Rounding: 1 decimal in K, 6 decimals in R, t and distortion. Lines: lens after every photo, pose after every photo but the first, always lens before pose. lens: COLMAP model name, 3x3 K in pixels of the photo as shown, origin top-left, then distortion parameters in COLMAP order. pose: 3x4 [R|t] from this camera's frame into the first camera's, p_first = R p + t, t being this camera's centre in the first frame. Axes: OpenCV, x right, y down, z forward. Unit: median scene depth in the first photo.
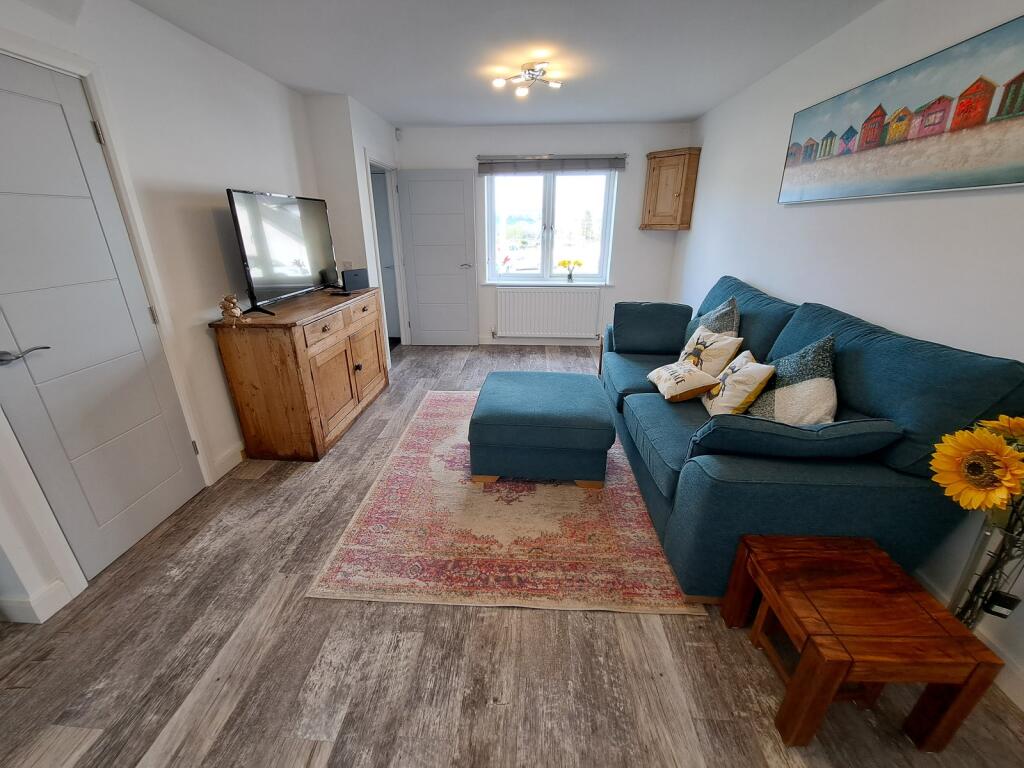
lens RADIAL K [[408.7, 0, 505.8], [0, 408.7, 381.9], [0, 0, 1]] dist [-0.016038, 0.000270]
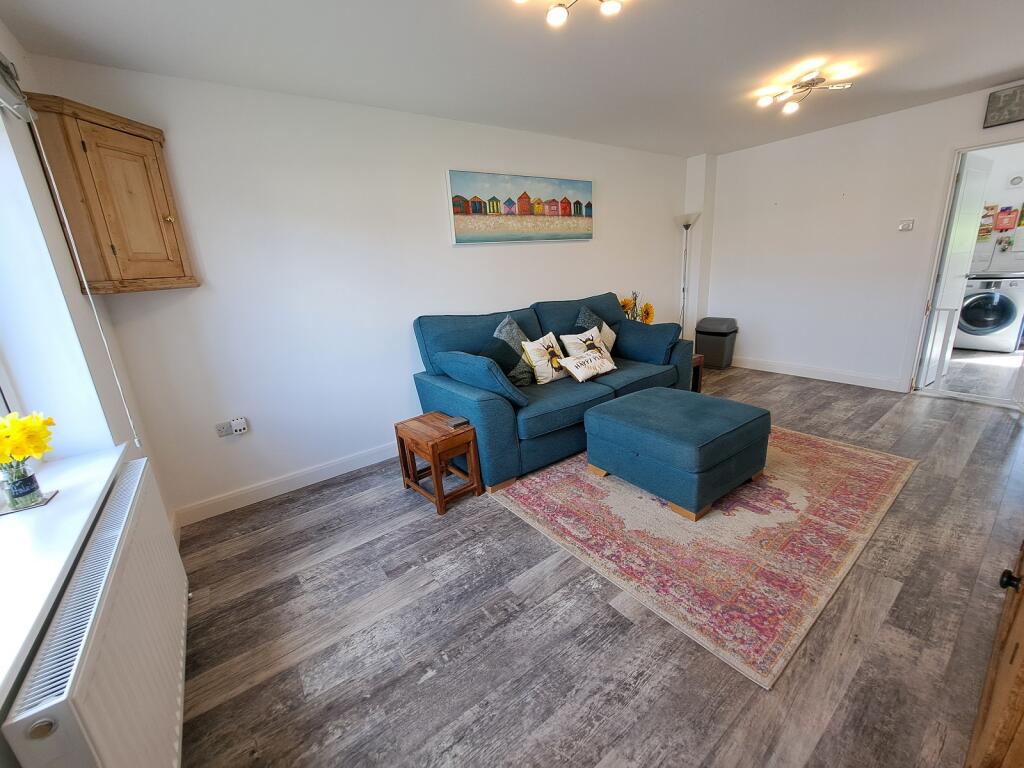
lens RADIAL K [[408.7, 0, 505.3], [0, 408.7, 381.1], [0, 0, 1]] dist [-0.016038, 0.000270]
pose [[-0.637209, -0.163485, 0.753151, -0.460004], [0.340787, 0.816742, 0.465614, -0.753576], [-0.691251, 0.553358, -0.464722, 2.045799]]
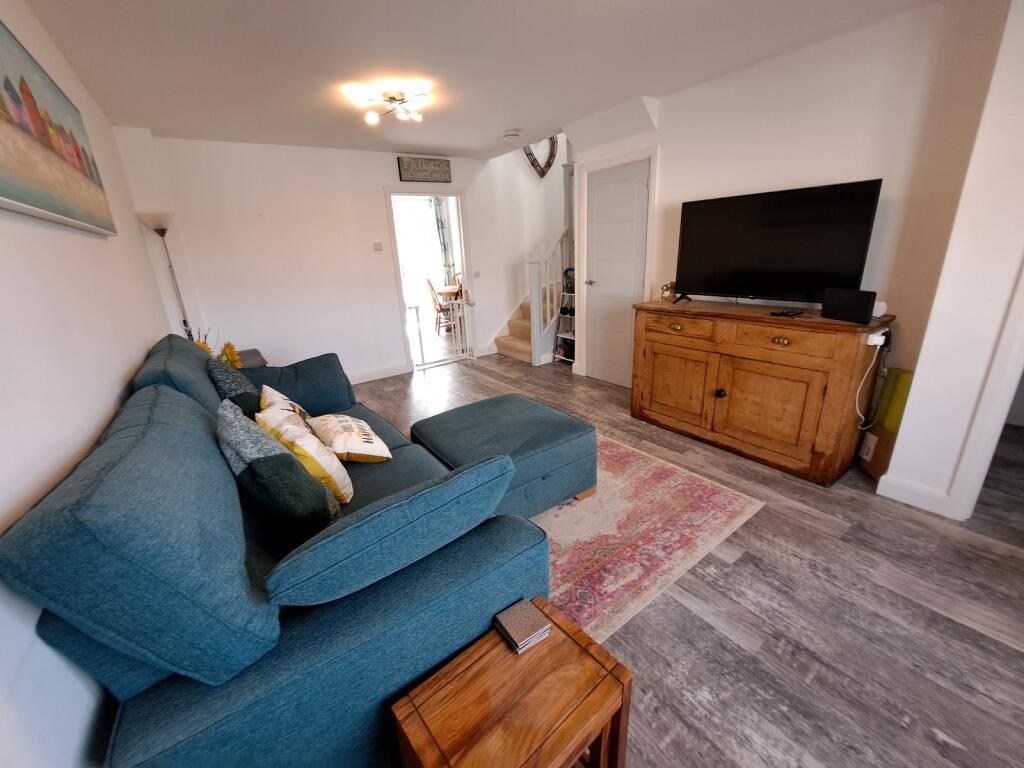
lens RADIAL K [[408.7, 0, 503.0], [0, 408.7, 379.1], [0, 0, 1]] dist [-0.016038, 0.000270]
pose [[-0.778239, 0.240952, -0.579902, 0.698954], [-0.169312, 0.808748, 0.563259, -0.680607], [0.604713, 0.536534, -0.588603, 1.785487]]
